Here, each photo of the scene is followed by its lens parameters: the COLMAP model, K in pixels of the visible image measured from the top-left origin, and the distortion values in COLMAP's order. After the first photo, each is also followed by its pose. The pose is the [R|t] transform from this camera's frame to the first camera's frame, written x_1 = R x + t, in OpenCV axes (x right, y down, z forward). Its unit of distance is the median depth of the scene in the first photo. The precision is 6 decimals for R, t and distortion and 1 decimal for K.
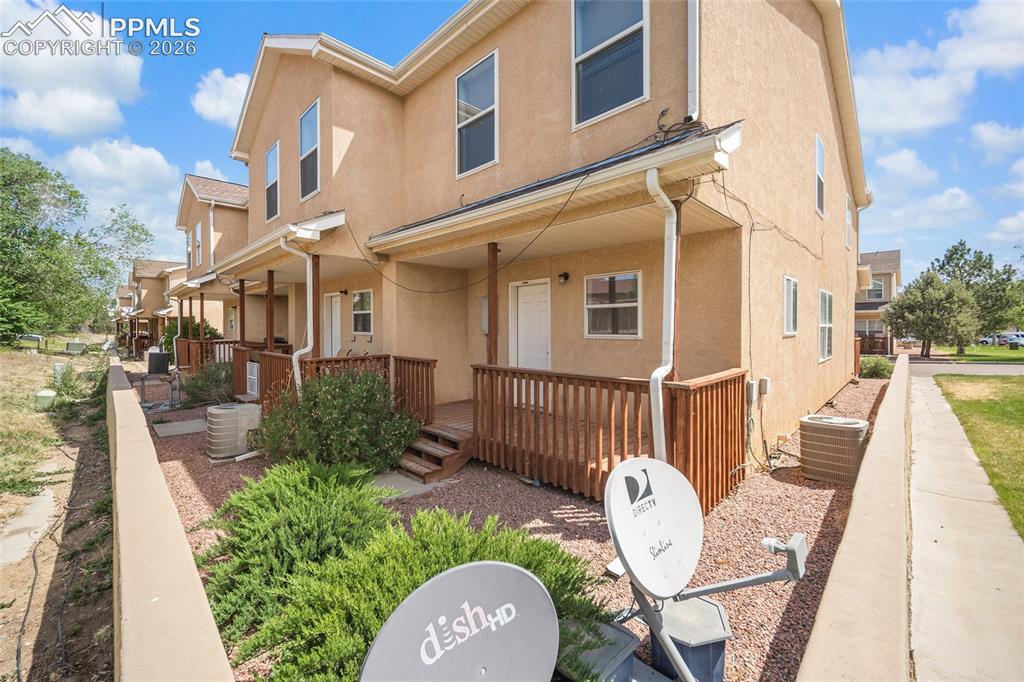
lens RADIAL K [[407.6, 0, 514.0], [0, 407.6, 325.8], [0, 0, 1]] dist [0.000906, 0.000130]
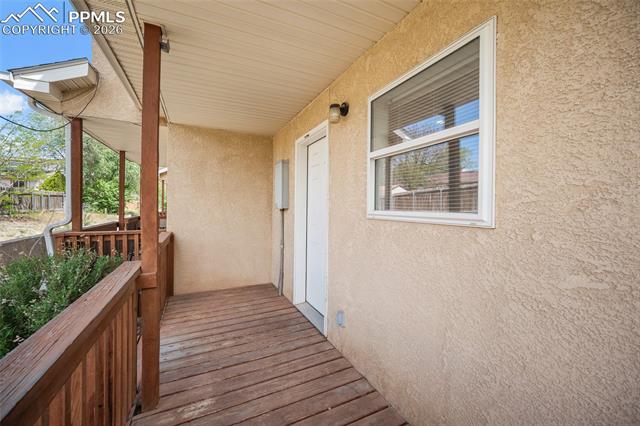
lens RADIAL K [[256.2, 0, 319.6], [0, 256.2, 208.3], [0, 0, 1]] dist [0.000515, -0.000132]
pose [[0.942476, 0.012212, -0.334049, 0.227932], [-0.007408, 0.999850, 0.015651, 0.014066], [0.334190, -0.012276, 0.942426, 0.686317]]
